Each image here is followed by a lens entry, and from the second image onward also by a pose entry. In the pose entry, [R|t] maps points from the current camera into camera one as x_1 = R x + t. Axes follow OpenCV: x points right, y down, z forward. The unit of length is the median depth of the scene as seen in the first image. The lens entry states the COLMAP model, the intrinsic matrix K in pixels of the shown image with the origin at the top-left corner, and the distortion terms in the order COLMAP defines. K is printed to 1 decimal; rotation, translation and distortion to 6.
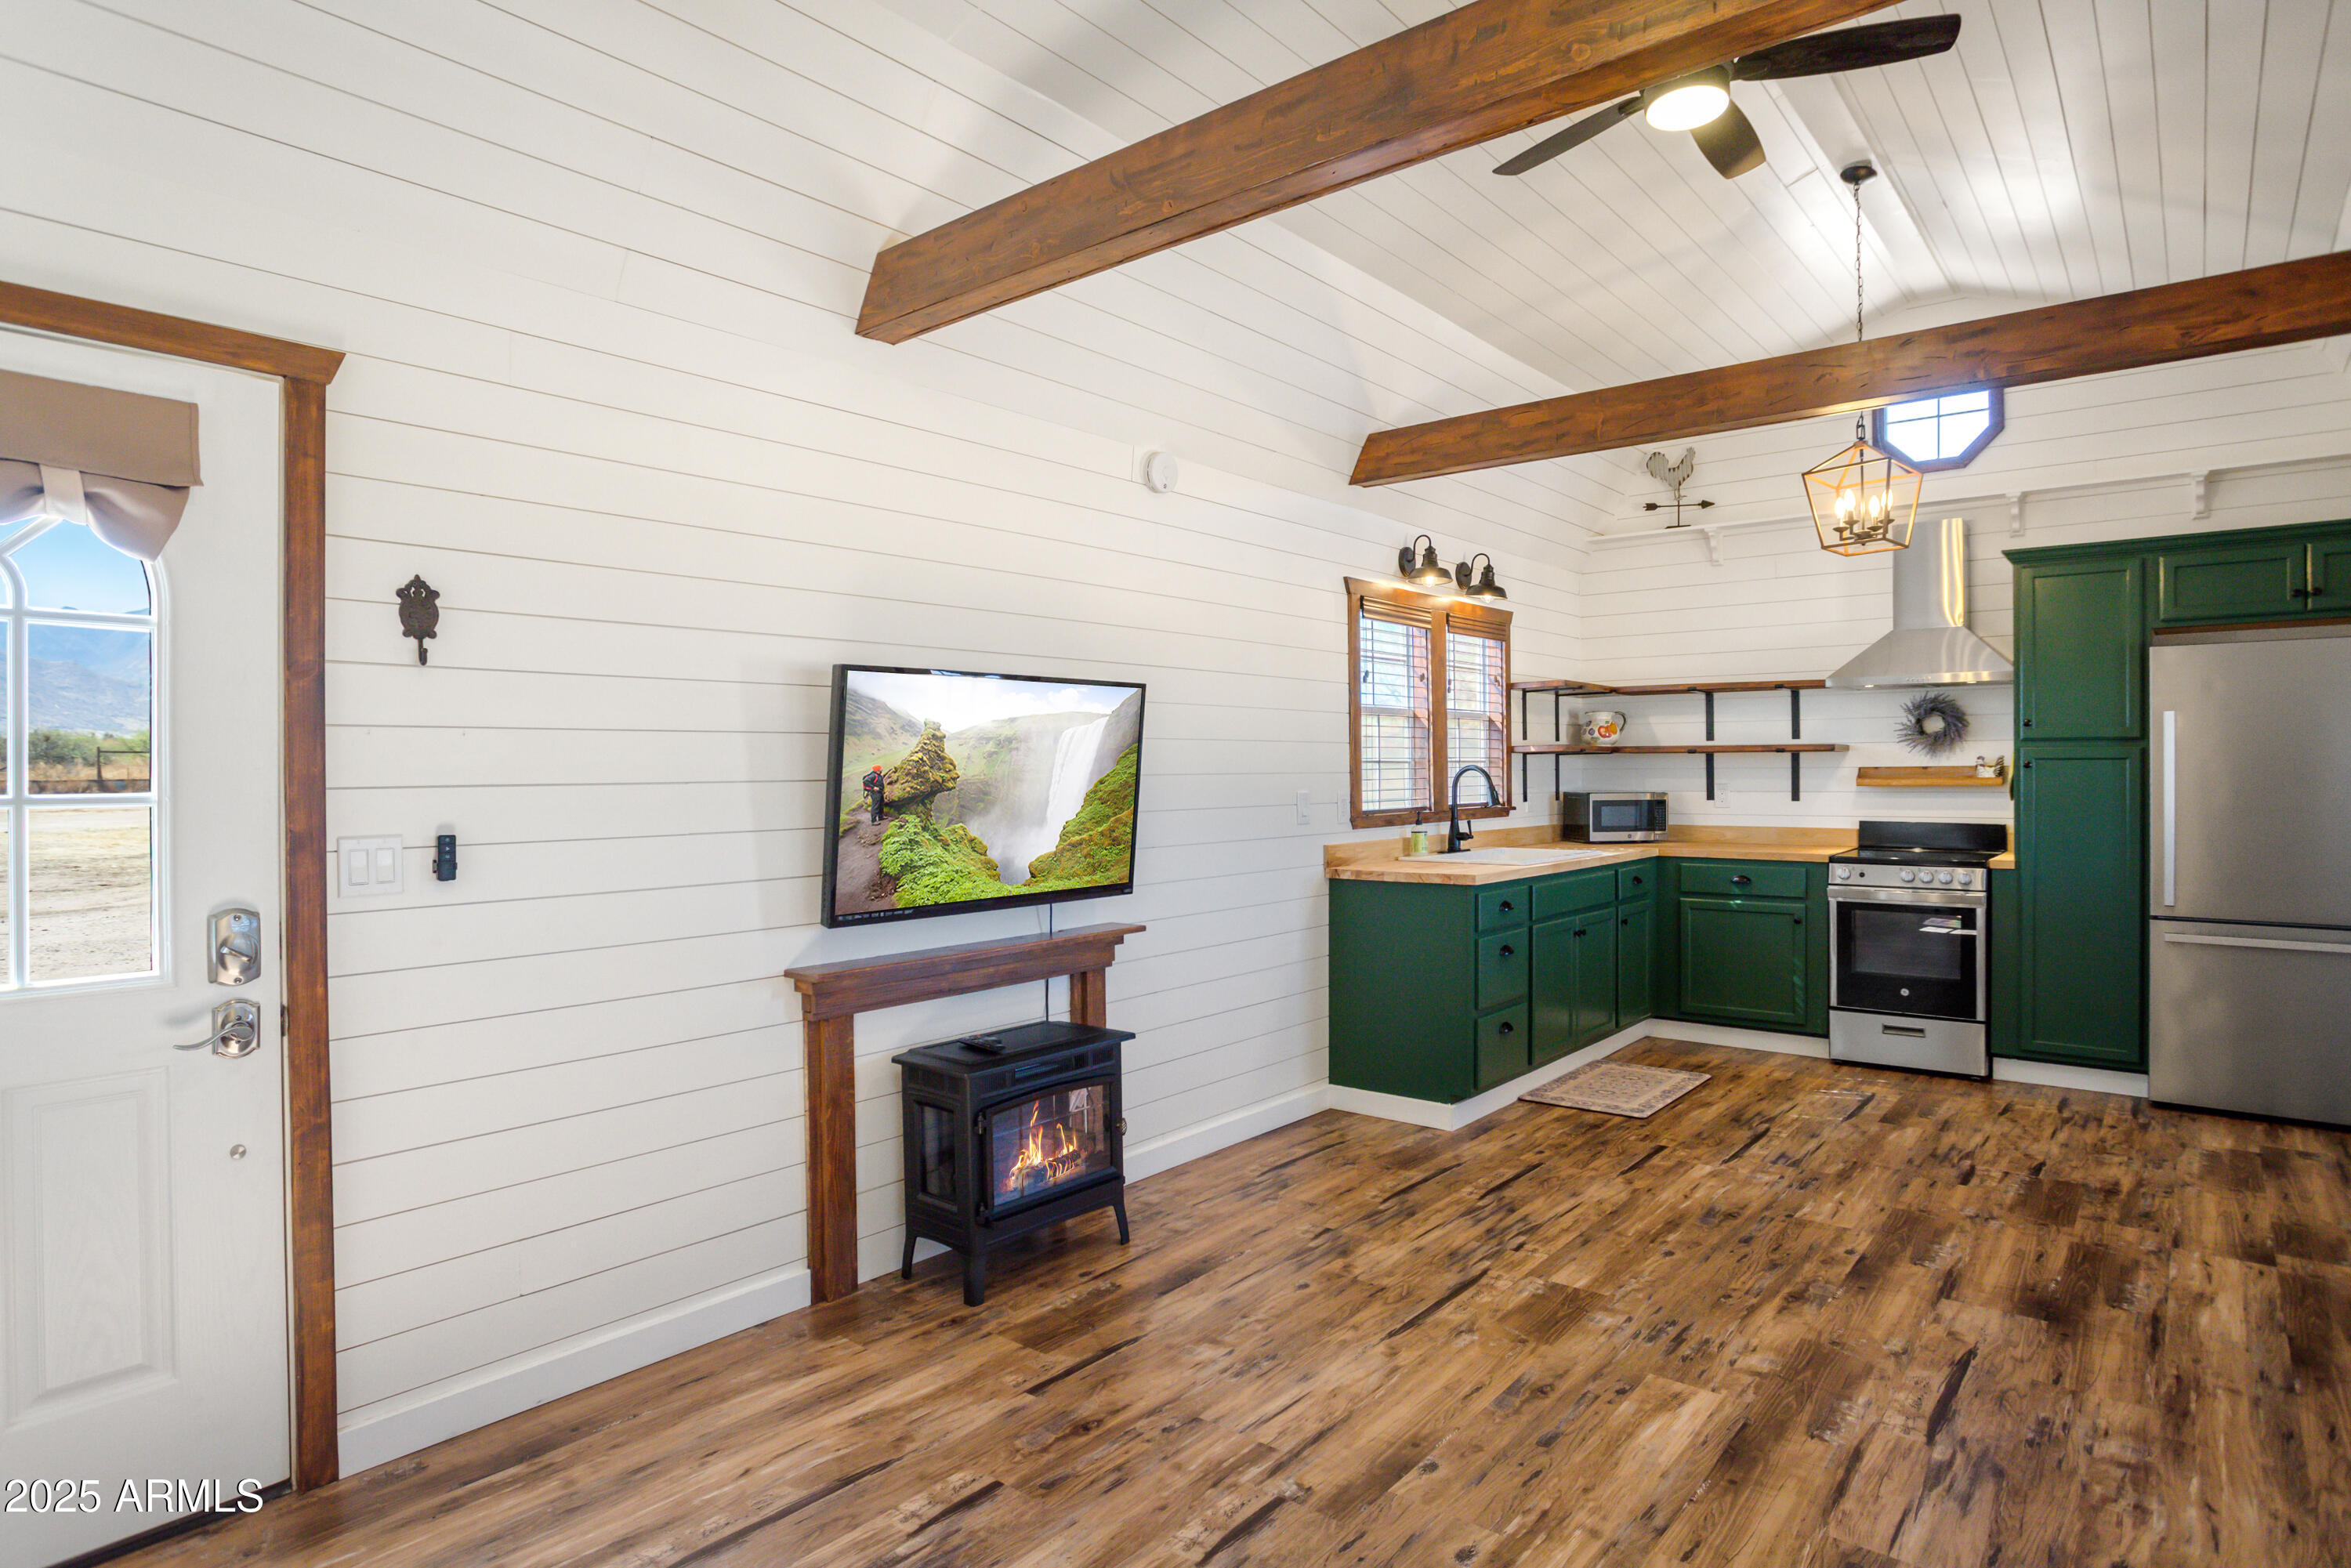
lens RADIAL K [[1266.5, 0, 1174.3], [0, 1266.5, 763.9], [0, 0, 1]] dist [-0.064695, 0.028773]
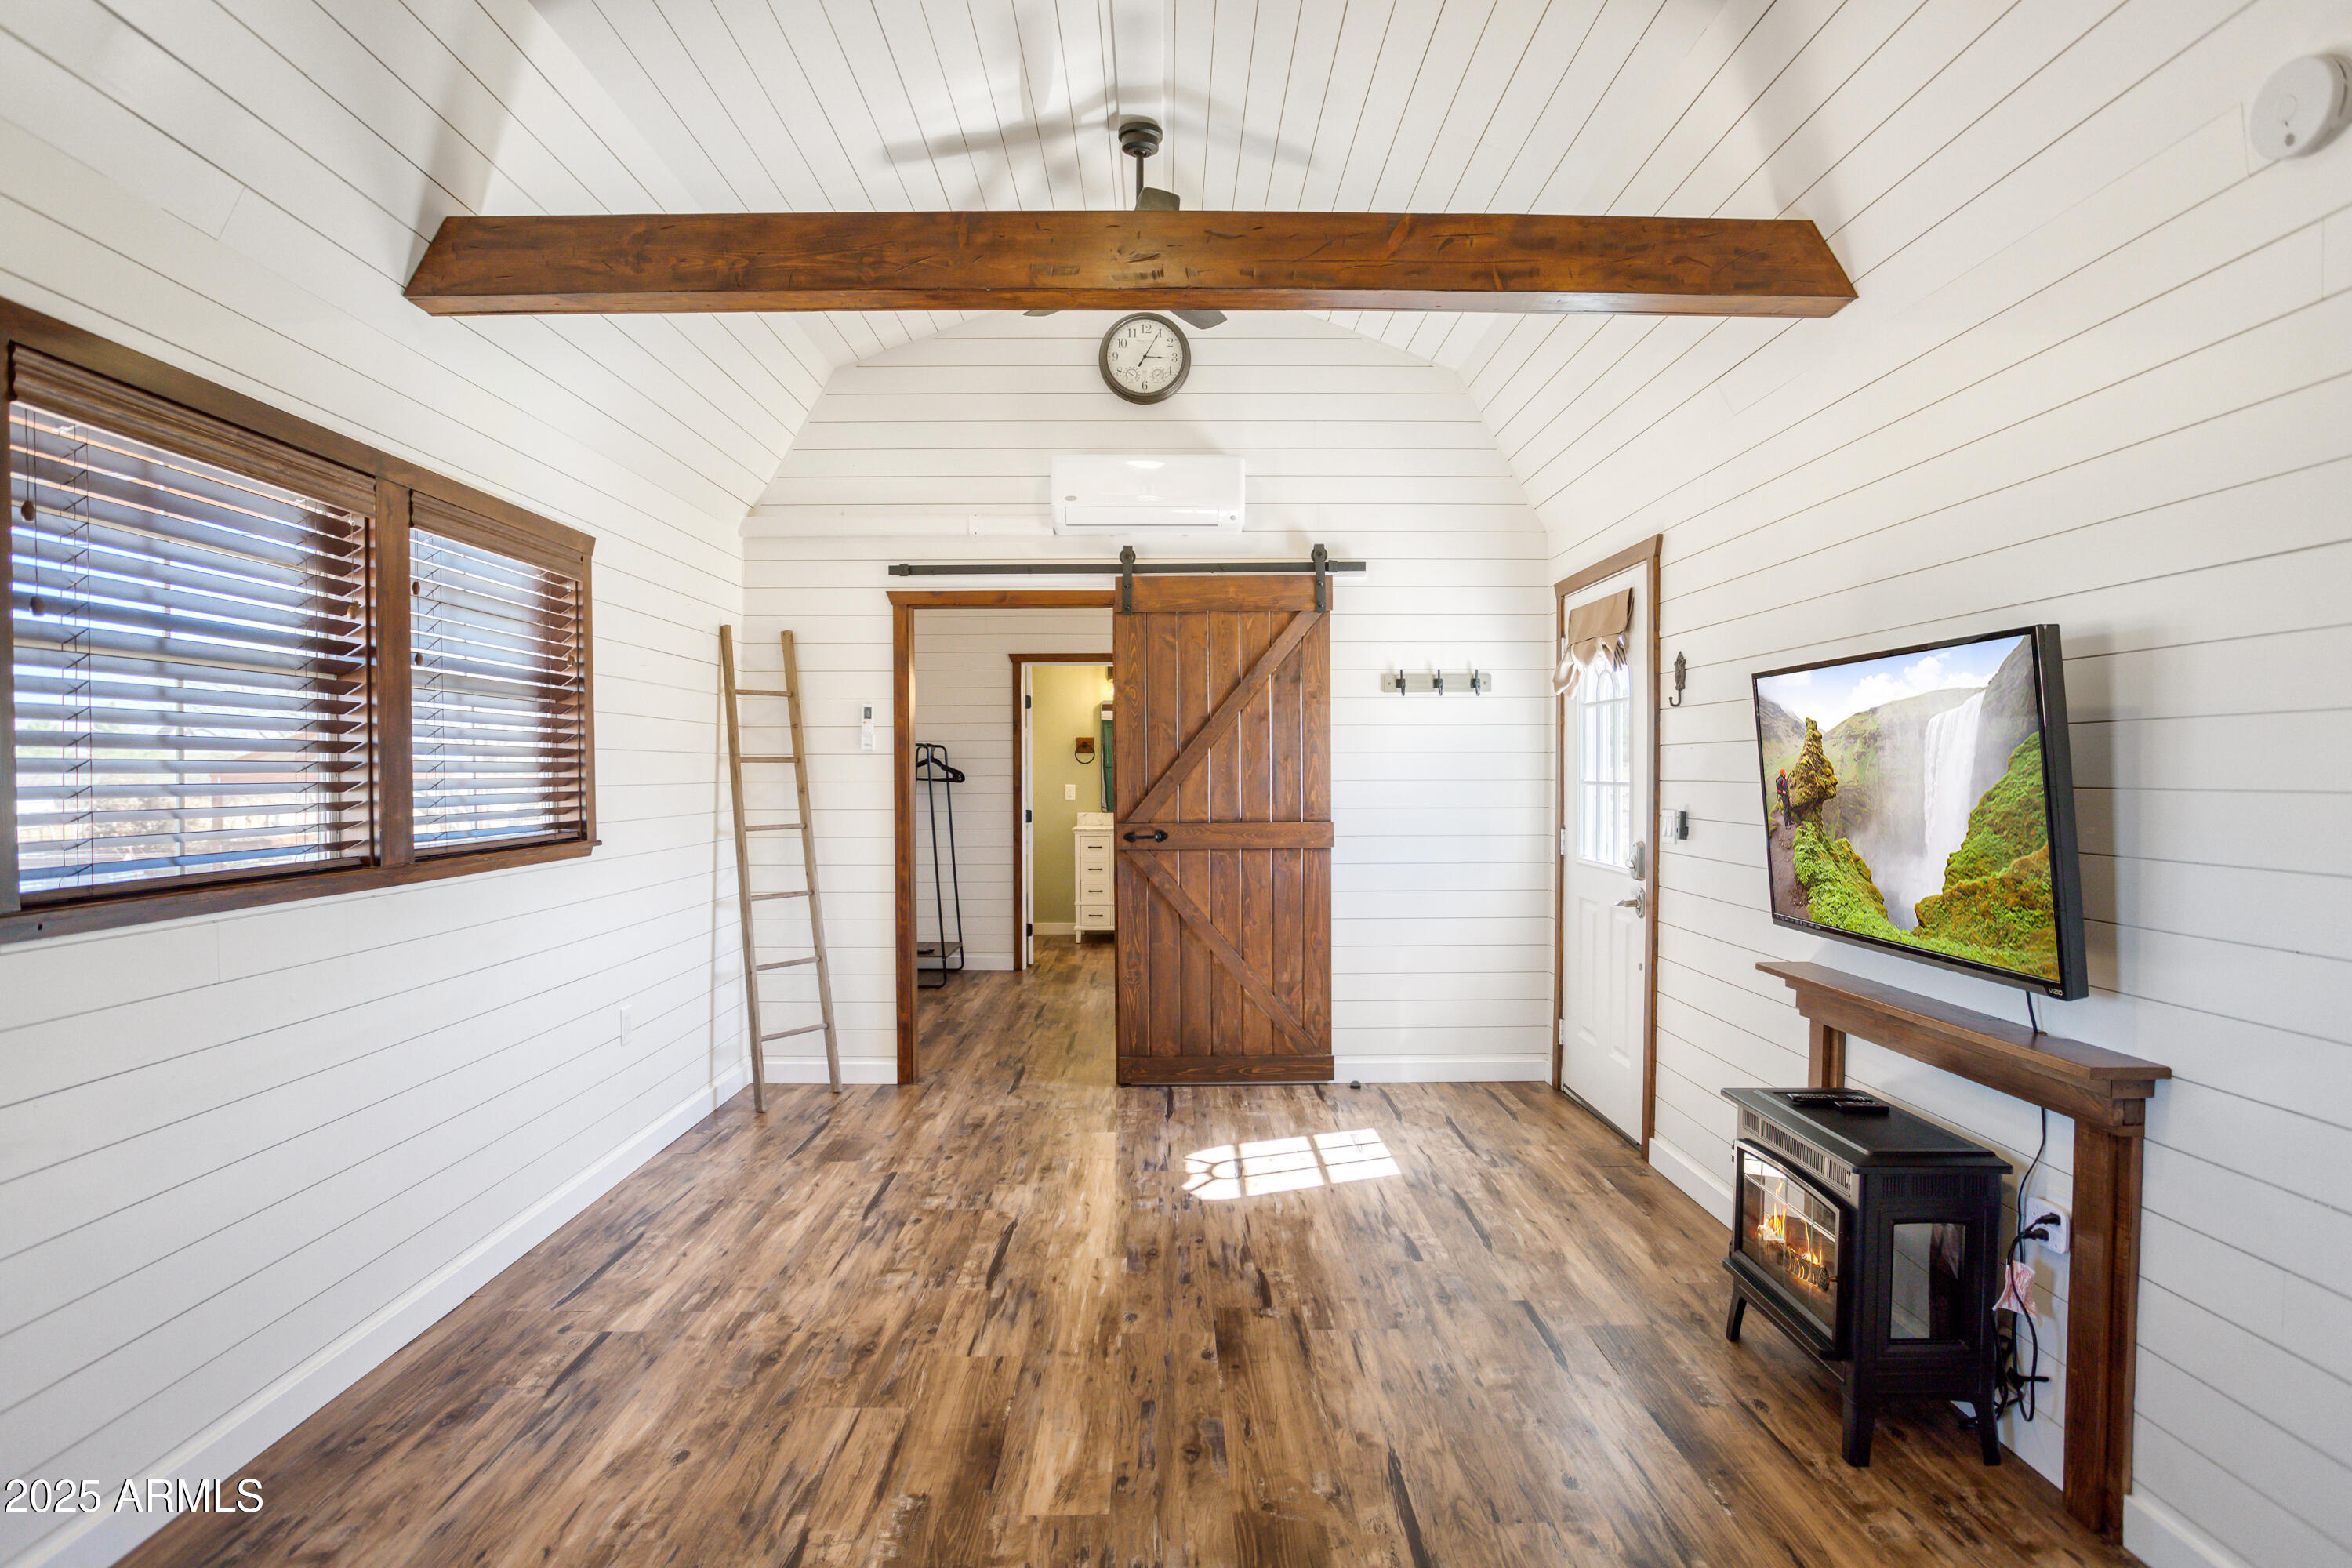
lens RADIAL K [[1267.1, 0, 1174.8], [0, 1267.1, 763.9], [0, 0, 1]] dist [-0.064695, 0.028773]
pose [[-0.761574, 0.005426, -0.648055, 0.505740], [0.007307, 0.999973, -0.000213, -0.004072], [0.648037, -0.004898, -0.761593, 0.951064]]
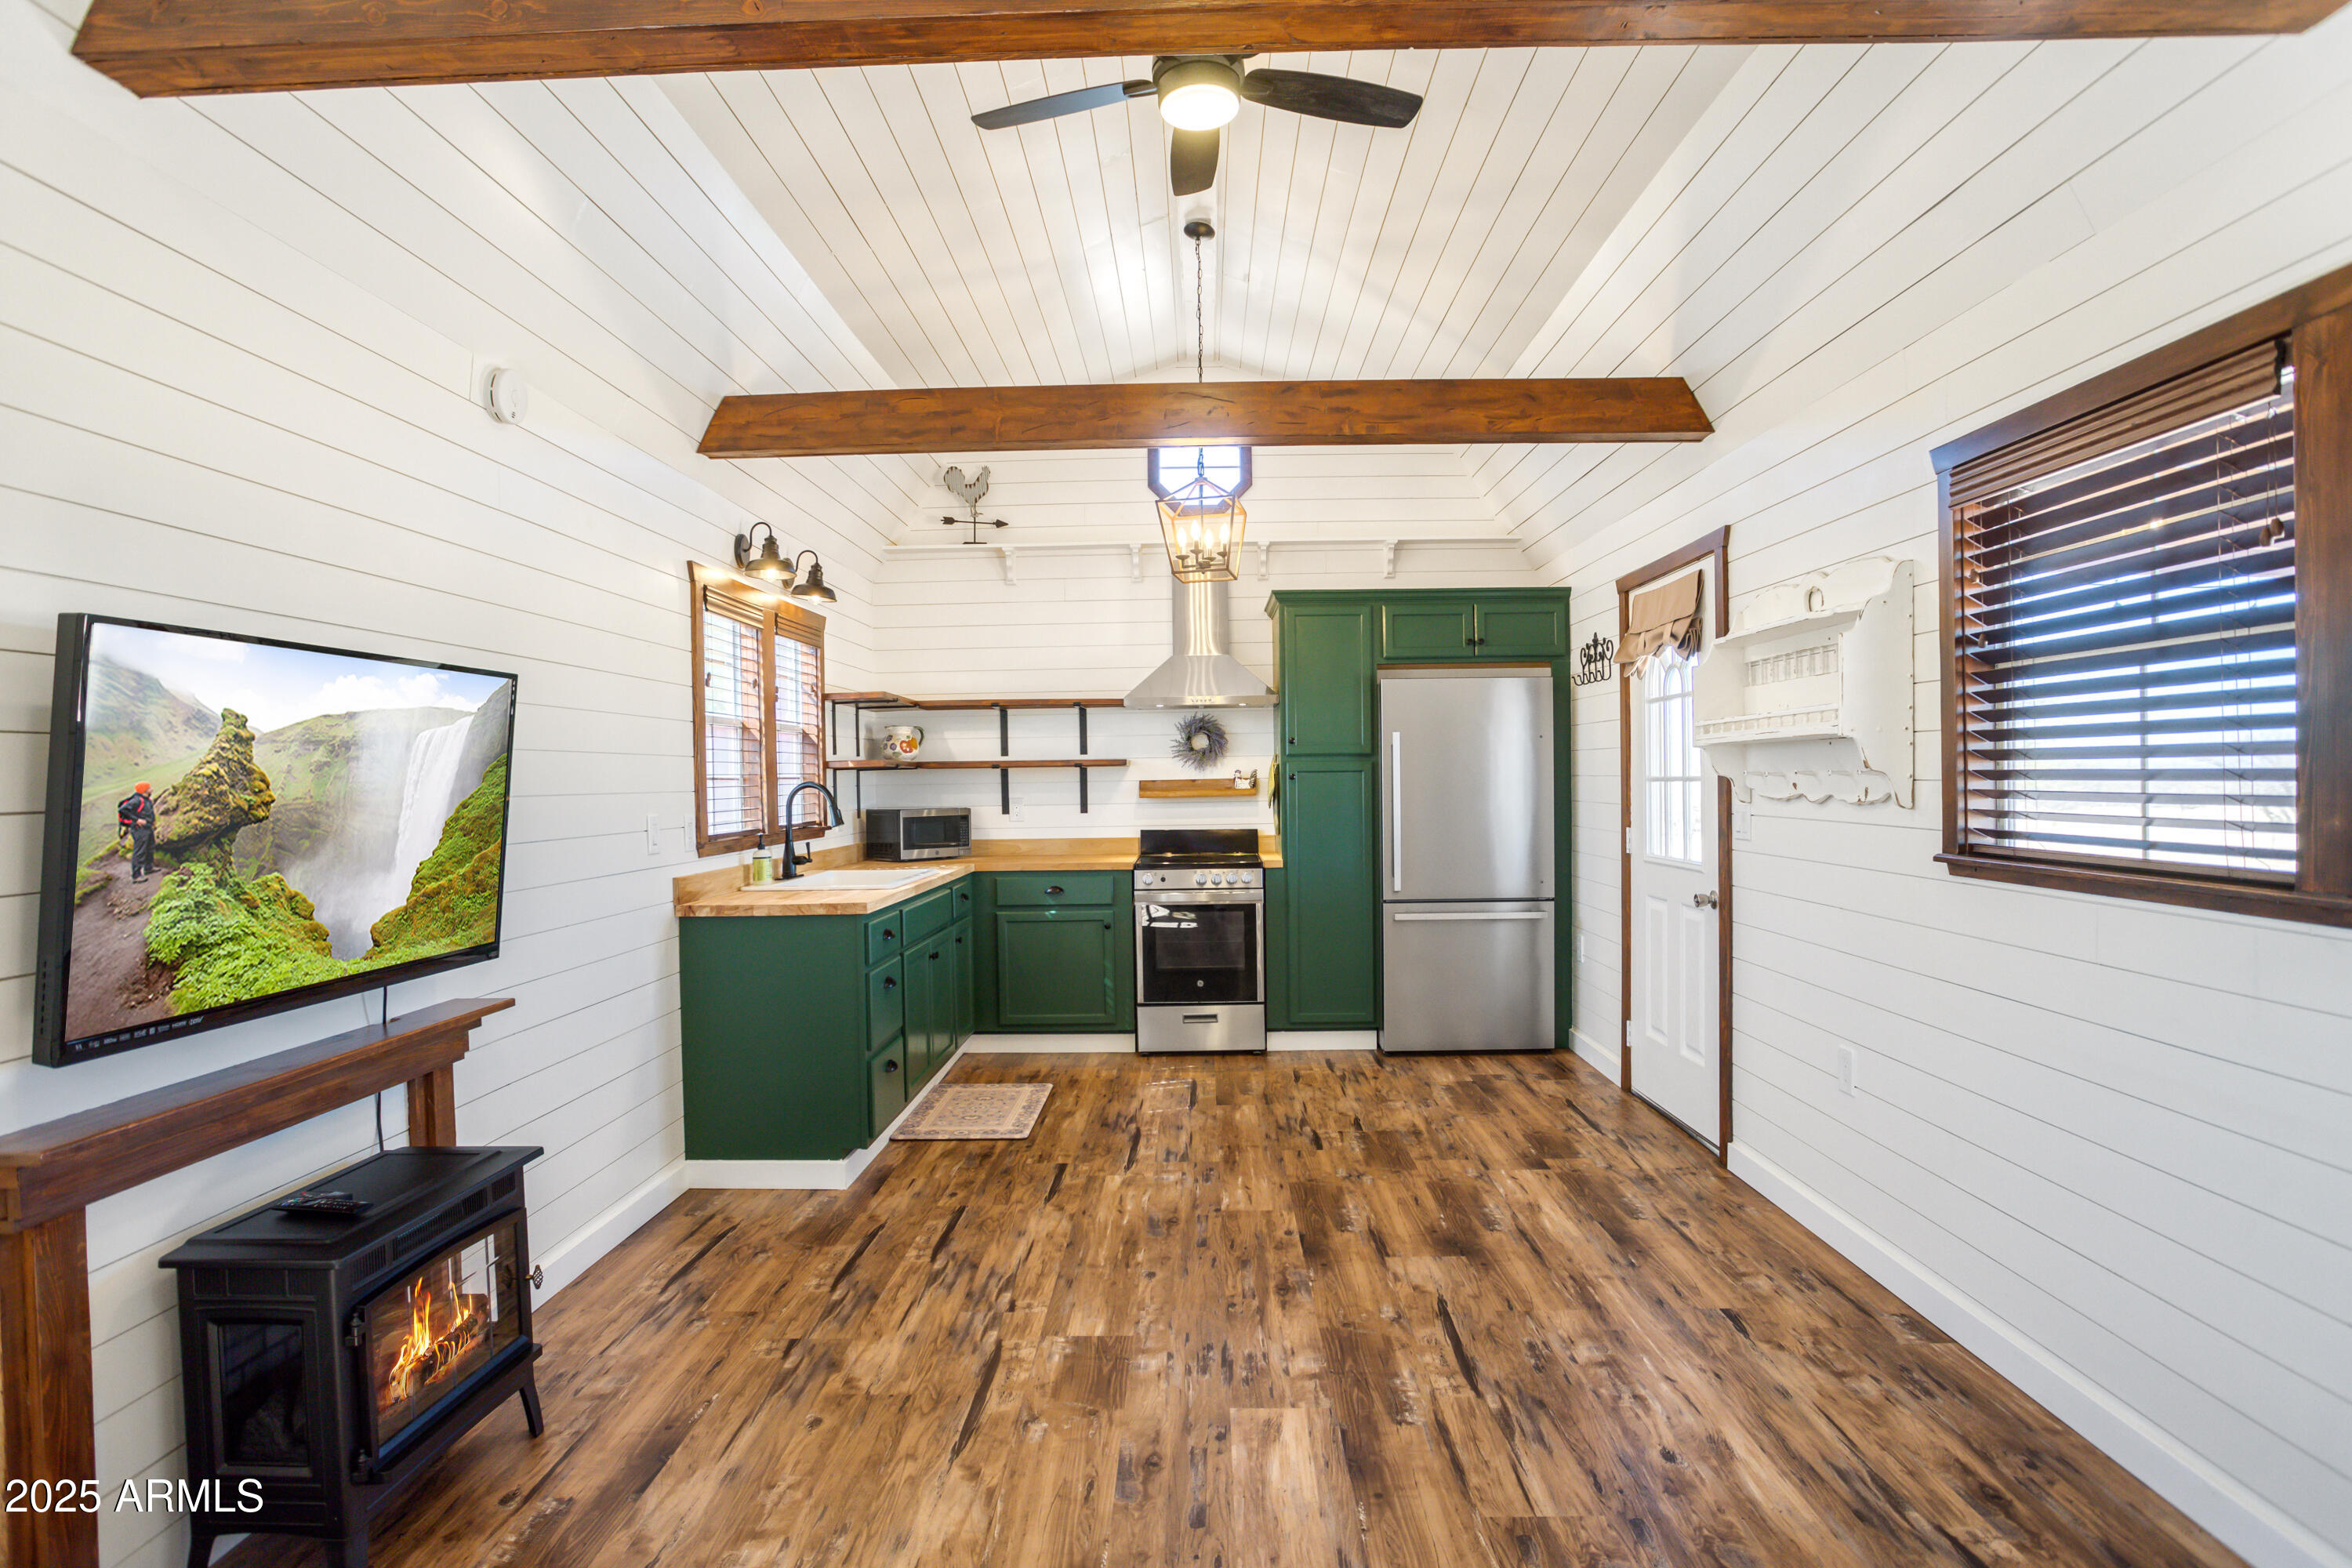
lens RADIAL K [[1256.4, 0, 1176.0], [0, 1256.4, 784.0], [0, 0, 1]] dist [-0.080157, 0.044413]
pose [[0.784579, -0.009040, 0.619963, -0.136786], [0.008444, 0.999957, 0.003894, 0.002110], [-0.619971, 0.002180, 0.784622, 0.156992]]
